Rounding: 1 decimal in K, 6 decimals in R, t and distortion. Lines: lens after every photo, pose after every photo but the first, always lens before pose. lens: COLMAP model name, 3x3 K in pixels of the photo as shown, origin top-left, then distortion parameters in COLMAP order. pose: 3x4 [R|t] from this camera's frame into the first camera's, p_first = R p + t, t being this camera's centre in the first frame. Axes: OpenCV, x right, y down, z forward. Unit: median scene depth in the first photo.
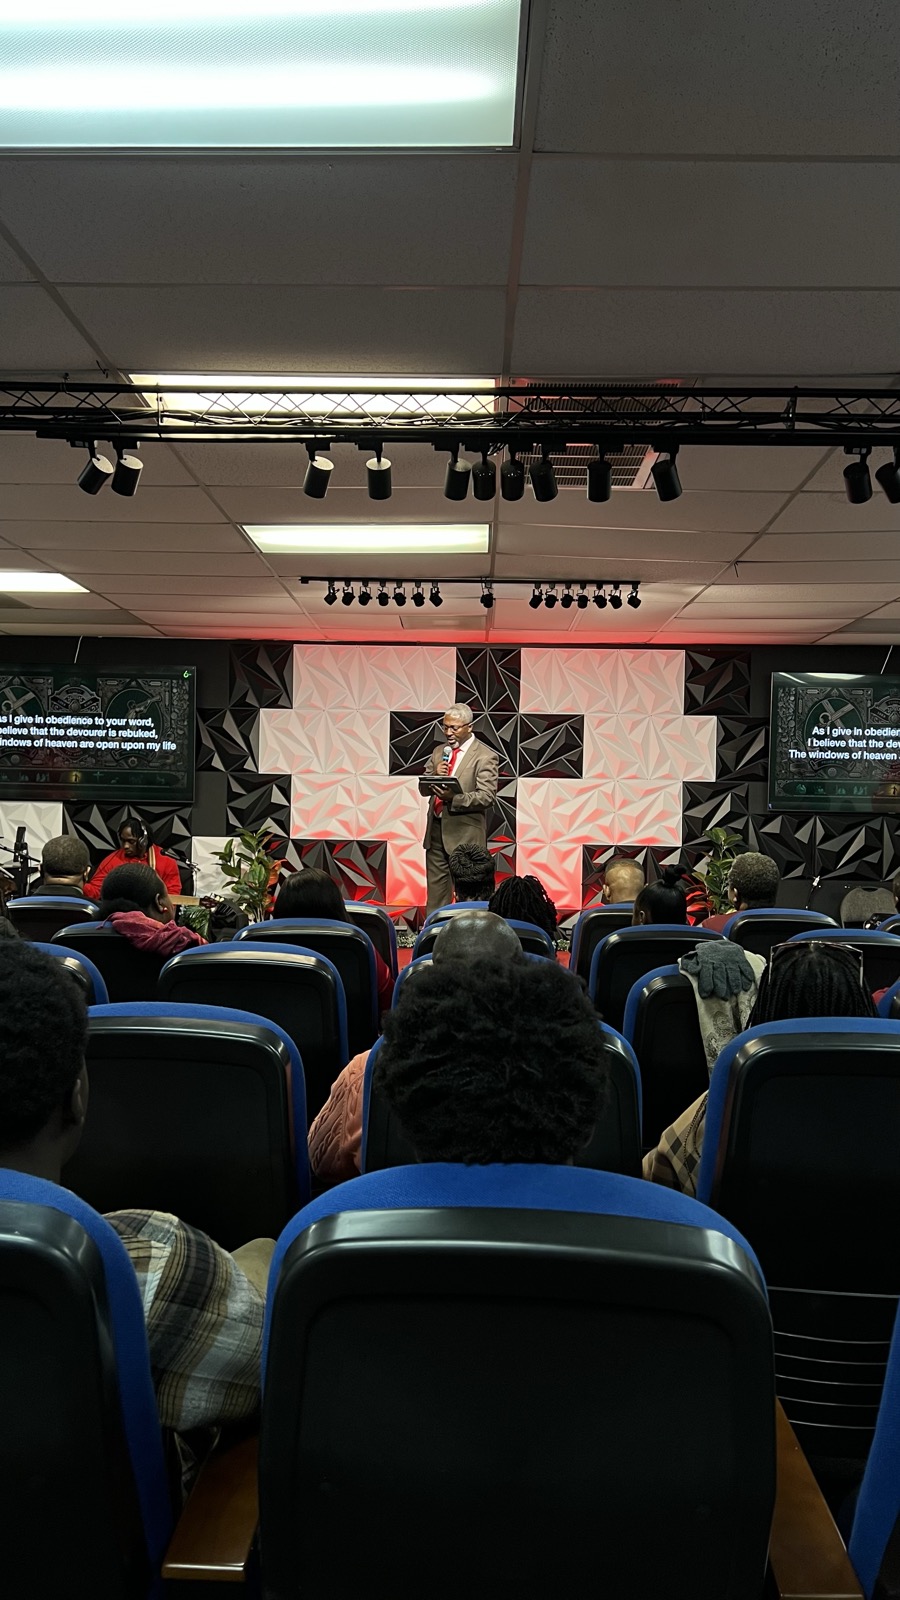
lens RADIAL K [[1163.6, 0, 450.0], [0, 1163.6, 800.0], [0, 0, 1]] dist [0.099533, -0.149577]
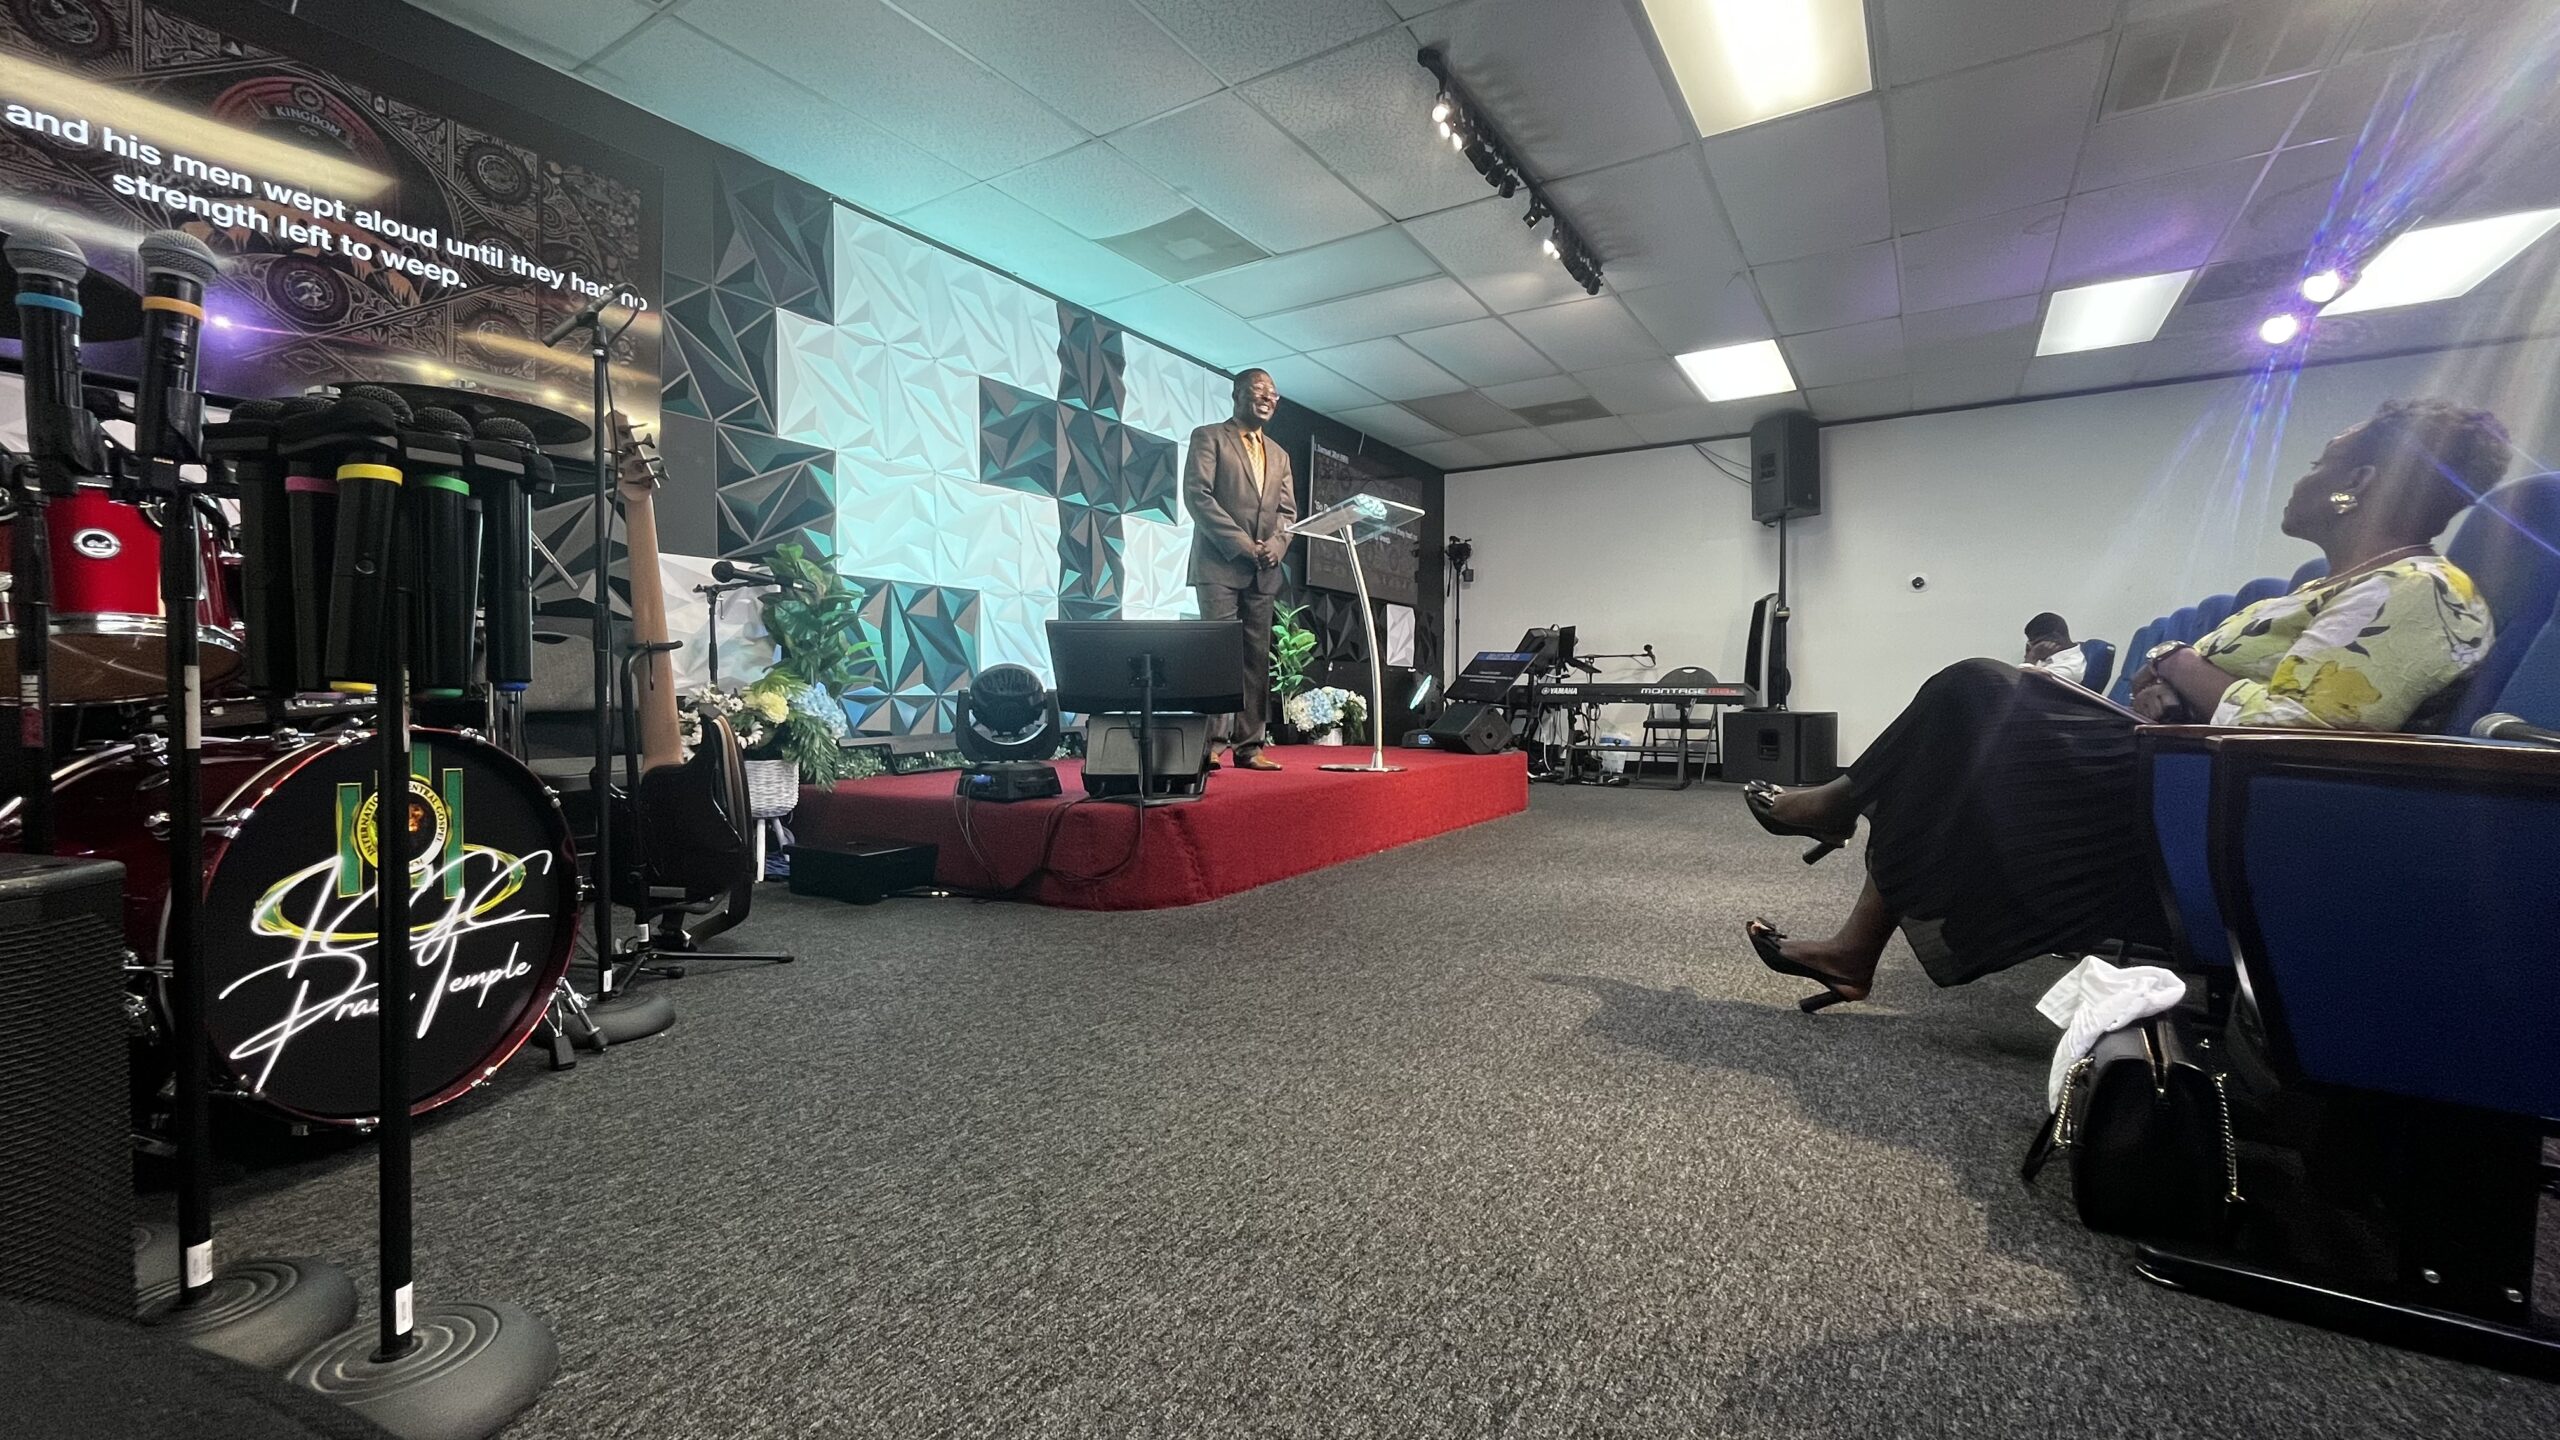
lens RADIAL K [[1012.2, 0, 1268.3], [0, 1012.2, 724.3], [0, 0, 1]] dist [-0.031318, 0.000058]
pose [[0.526070, -0.041398, 0.849433, -0.431919], [-0.001976, 0.998752, 0.049899, 0.080518], [-0.850439, -0.027929, 0.525332, 0.590824]]
